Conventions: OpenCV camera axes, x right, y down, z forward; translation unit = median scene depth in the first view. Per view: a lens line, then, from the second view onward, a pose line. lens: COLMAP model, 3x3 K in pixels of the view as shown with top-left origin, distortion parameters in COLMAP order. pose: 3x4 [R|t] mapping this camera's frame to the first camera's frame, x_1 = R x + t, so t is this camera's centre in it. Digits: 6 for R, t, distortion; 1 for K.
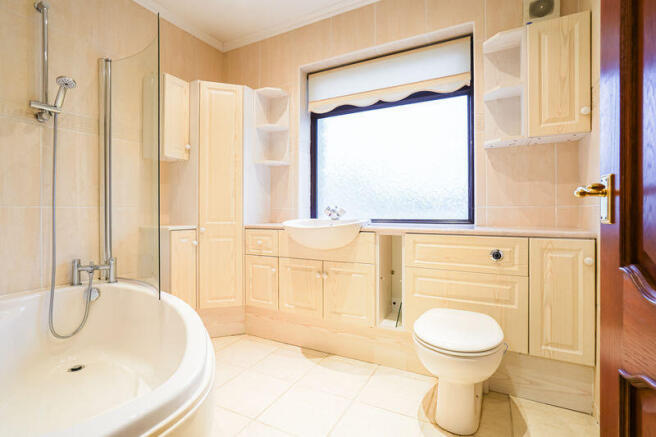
lens RADIAL K [[310.8, 0, 330.4], [0, 310.8, 214.7], [0, 0, 1]] dist [-0.018191, 0.007973]
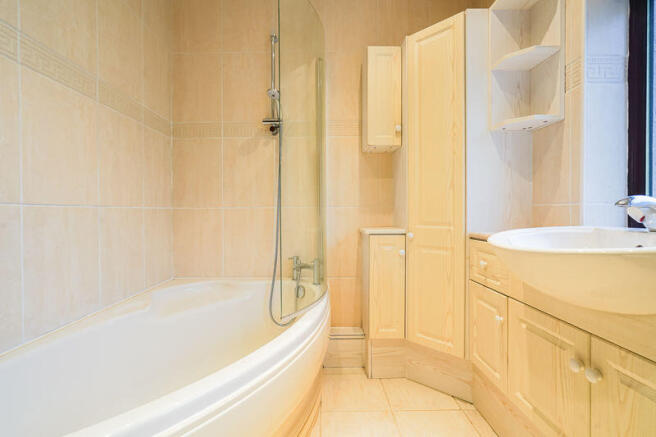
lens RADIAL K [[310.8, 0, 326.4], [0, 310.8, 215.4], [0, 0, 1]] dist [-0.018191, 0.007973]
pose [[0.468657, 0.006820, -0.883354, 0.147395], [-0.006289, 0.999971, 0.004384, -0.002223], [0.883358, 0.003501, 0.468686, 0.471062]]
